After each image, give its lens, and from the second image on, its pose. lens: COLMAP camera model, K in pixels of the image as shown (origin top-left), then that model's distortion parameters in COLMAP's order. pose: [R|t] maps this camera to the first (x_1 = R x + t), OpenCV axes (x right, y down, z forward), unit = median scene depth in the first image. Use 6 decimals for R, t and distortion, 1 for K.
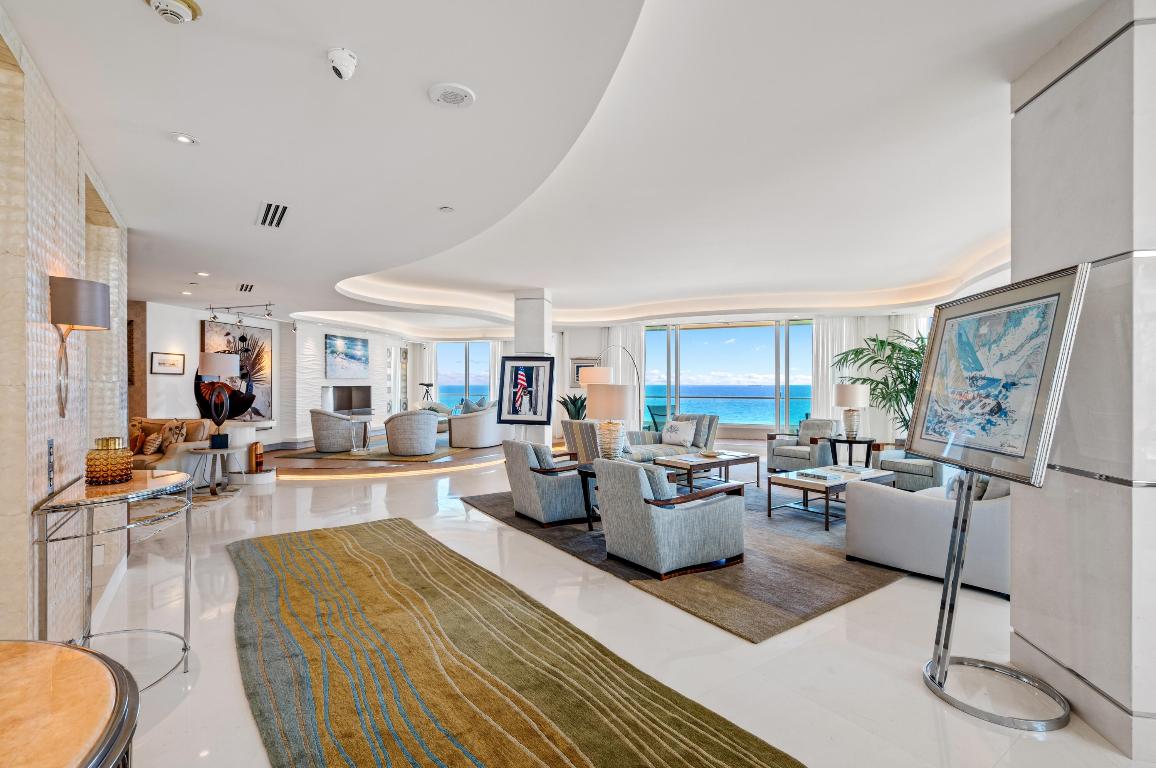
lens RADIAL K [[520.8, 0, 574.1], [0, 520.8, 385.6], [0, 0, 1]] dist [-0.002274, 0.000966]
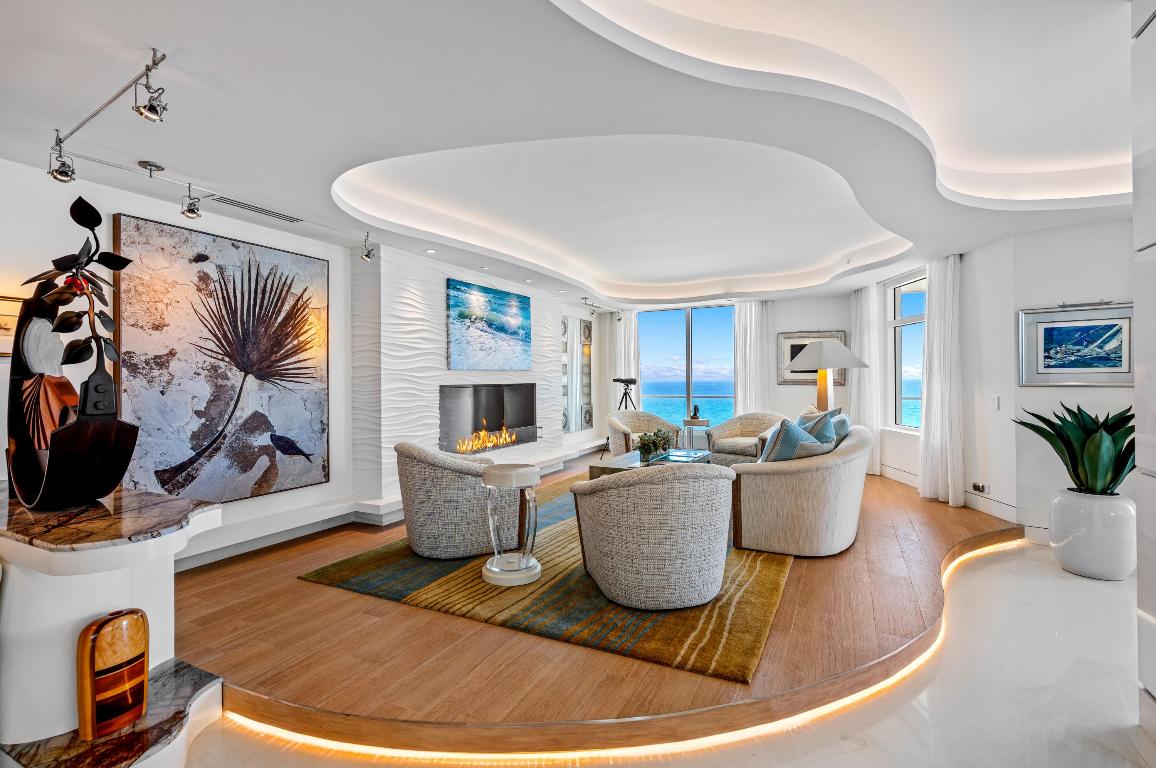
lens RADIAL K [[520.8, 0, 573.1], [0, 520.8, 379.0], [0, 0, 1]] dist [-0.002274, 0.000966]
pose [[0.955818, -0.007699, -0.293858, -0.275015], [0.006382, 0.999965, -0.005440, -0.001890], [0.293889, 0.003324, 0.955834, 0.702099]]
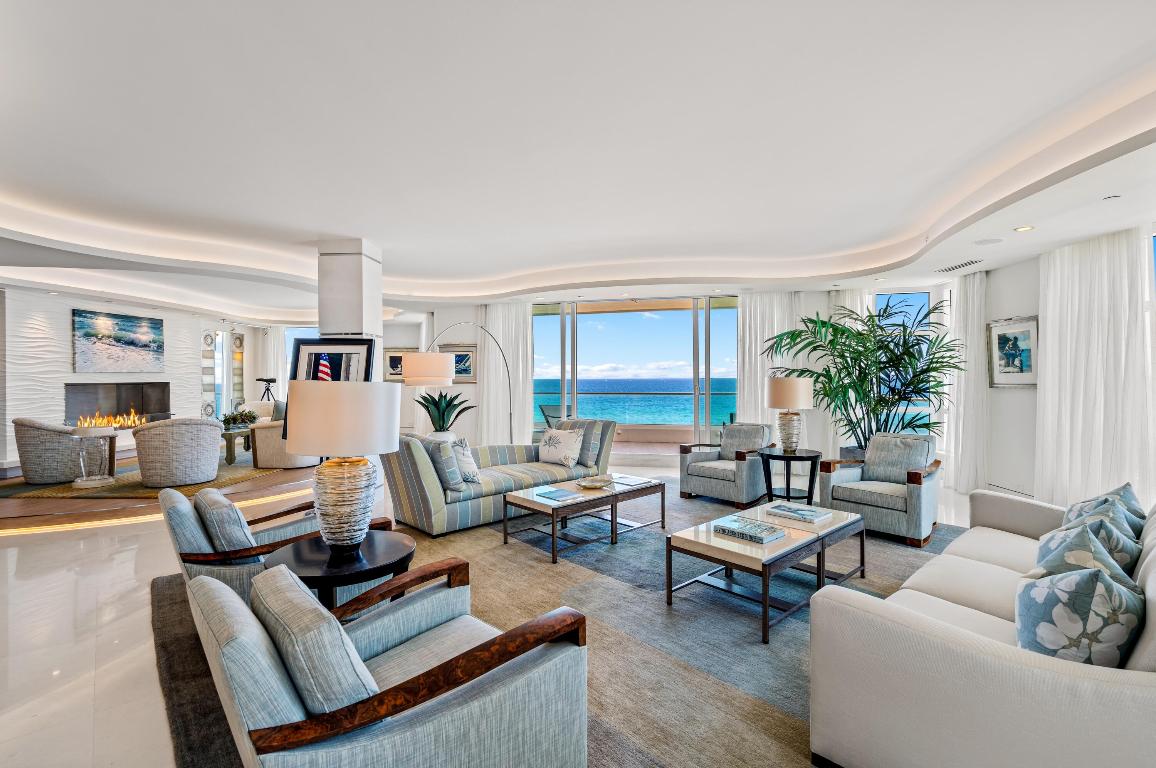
lens RADIAL K [[520.8, 0, 575.7], [0, 520.8, 380.2], [0, 0, 1]] dist [-0.002274, 0.000966]
pose [[0.991815, -0.005755, 0.127557, 0.124612], [0.005504, 0.999982, 0.002317, -0.001538], [-0.127568, -0.001596, 0.991829, 0.273672]]
